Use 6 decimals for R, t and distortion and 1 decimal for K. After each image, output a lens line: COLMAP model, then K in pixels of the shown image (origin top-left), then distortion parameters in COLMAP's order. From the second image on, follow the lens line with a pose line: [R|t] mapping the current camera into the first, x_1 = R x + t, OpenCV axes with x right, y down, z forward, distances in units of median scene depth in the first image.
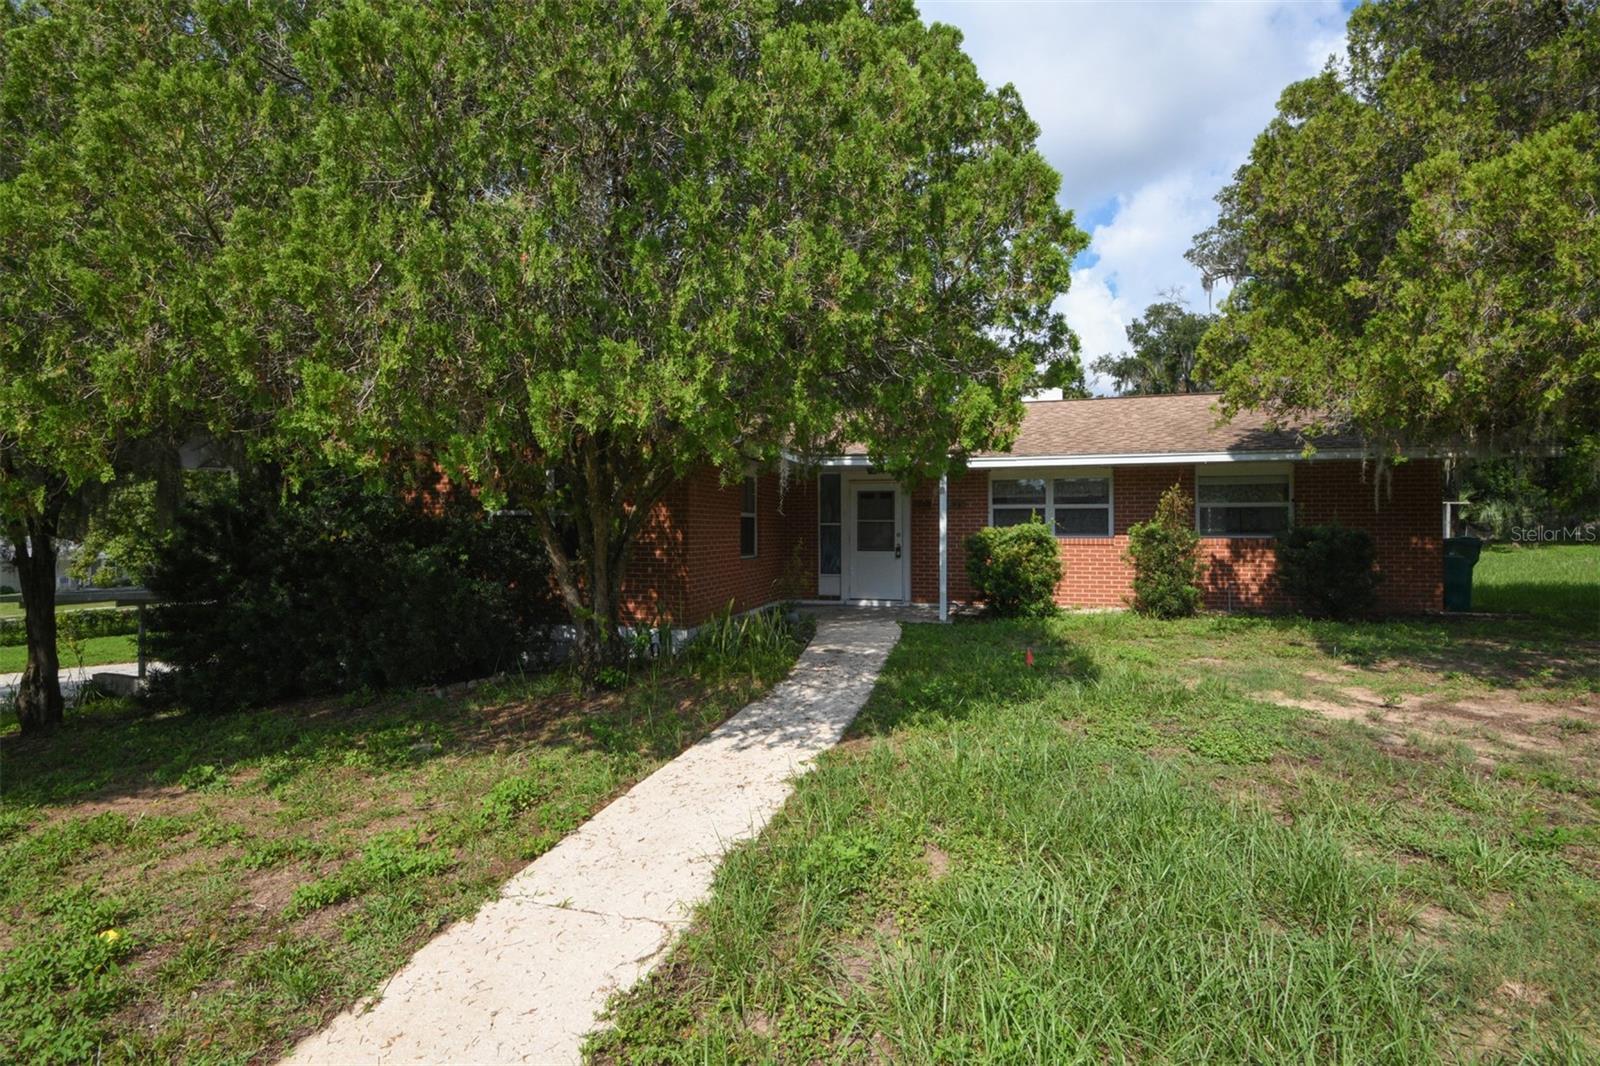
lens RADIAL K [[726.2, 0, 799.6], [0, 726.2, 539.7], [0, 0, 1]] dist [-0.037171, -0.004011]
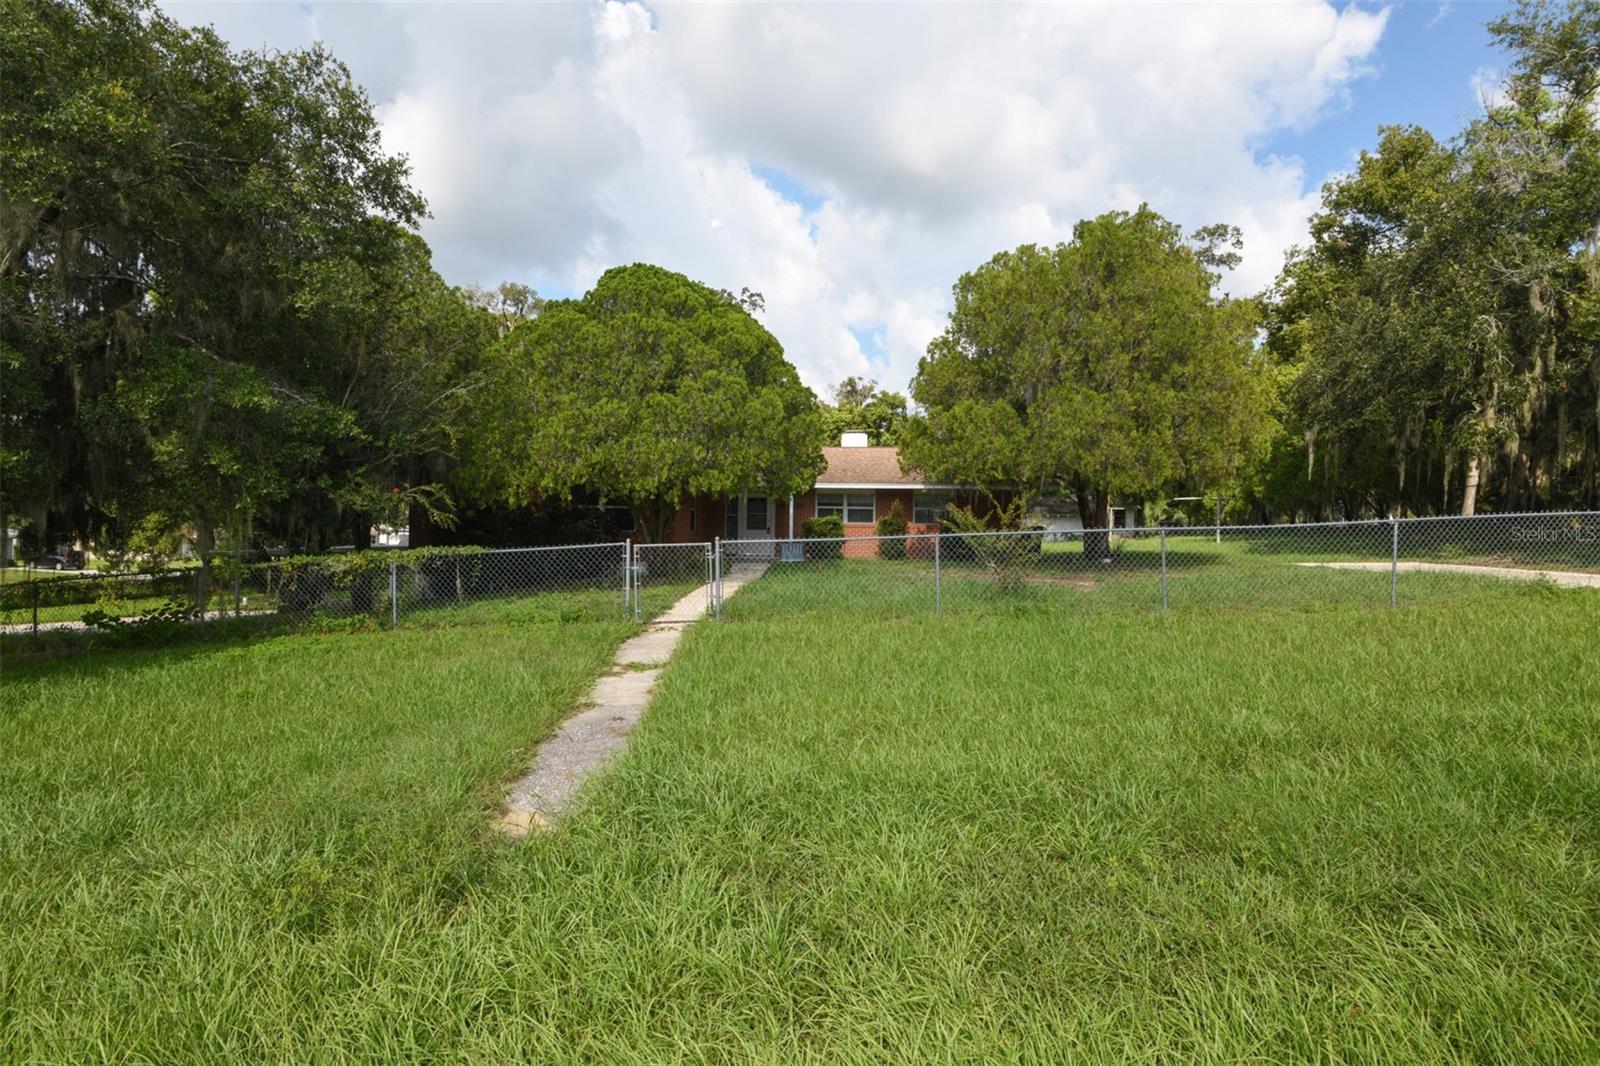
lens RADIAL K [[726.2, 0, 800.2], [0, 726.2, 528.5], [0, 0, 1]] dist [-0.037171, -0.004011]
pose [[0.981262, 0.013290, 0.192220, -0.169160], [-0.012197, 0.999902, -0.006870, 0.028608], [-0.192292, 0.004397, 0.981328, -1.001335]]
